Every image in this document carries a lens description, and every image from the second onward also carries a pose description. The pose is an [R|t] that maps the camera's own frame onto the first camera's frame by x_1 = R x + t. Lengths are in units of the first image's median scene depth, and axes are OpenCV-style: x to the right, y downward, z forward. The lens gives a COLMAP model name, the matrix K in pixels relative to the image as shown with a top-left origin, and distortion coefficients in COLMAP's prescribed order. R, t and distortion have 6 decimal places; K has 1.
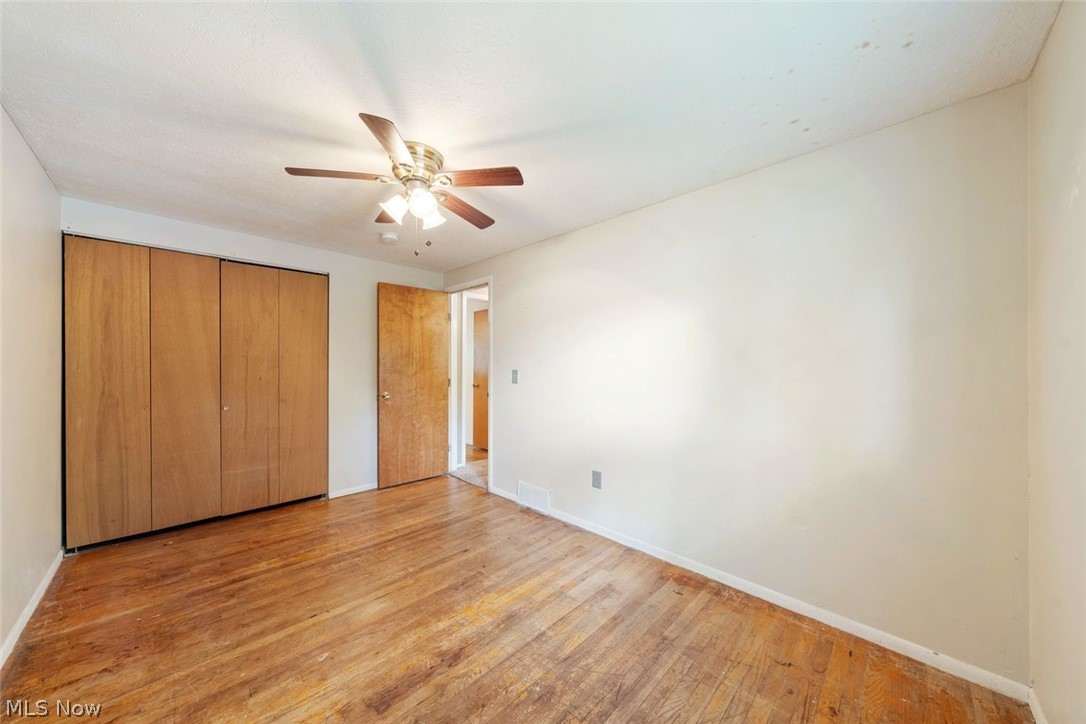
lens RADIAL K [[373.7, 0, 539.0], [0, 373.7, 362.4], [0, 0, 1]] dist [-0.002243, 0.000389]
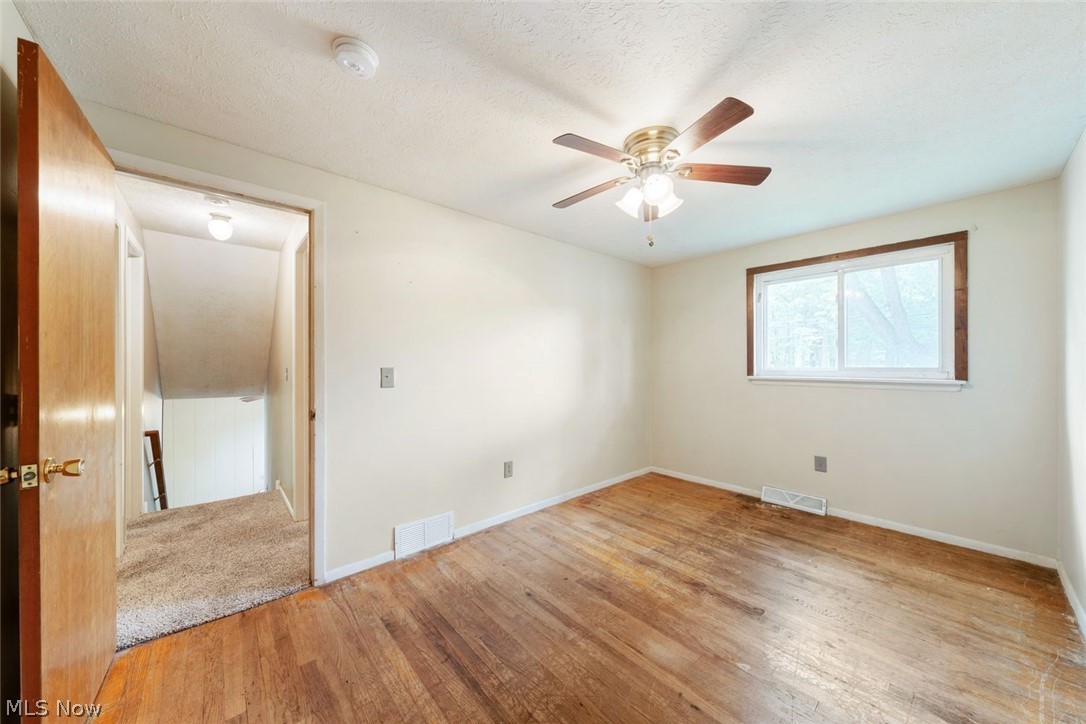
lens RADIAL K [[373.7, 0, 544.4], [0, 373.7, 360.4], [0, 0, 1]] dist [-0.002243, 0.000389]
pose [[0.062670, 0.003429, 0.998028, -1.164195], [-0.005302, 0.999981, -0.003103, 0.009238], [-0.998020, -0.005097, 0.062687, 1.079909]]
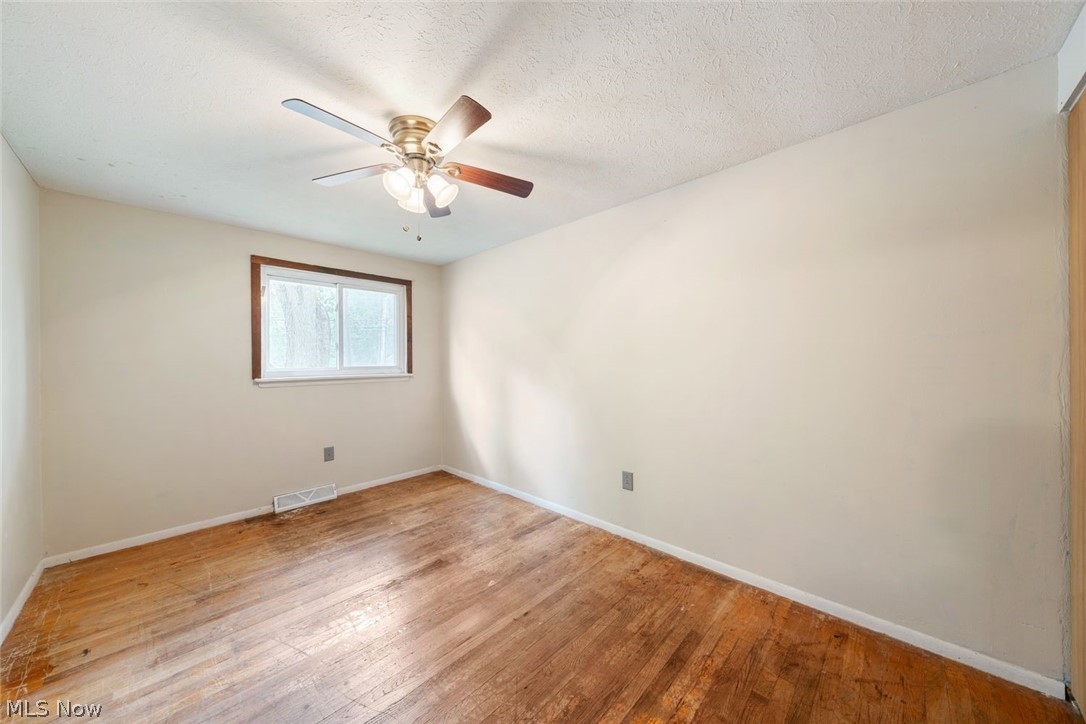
lens RADIAL K [[373.7, 0, 539.9], [0, 373.7, 361.2], [0, 0, 1]] dist [-0.002243, 0.000389]
pose [[-0.999811, 0.006255, -0.018387, -0.542199], [0.006401, 0.999949, -0.007867, 0.018815], [0.018337, -0.007983, -0.999800, 1.719774]]
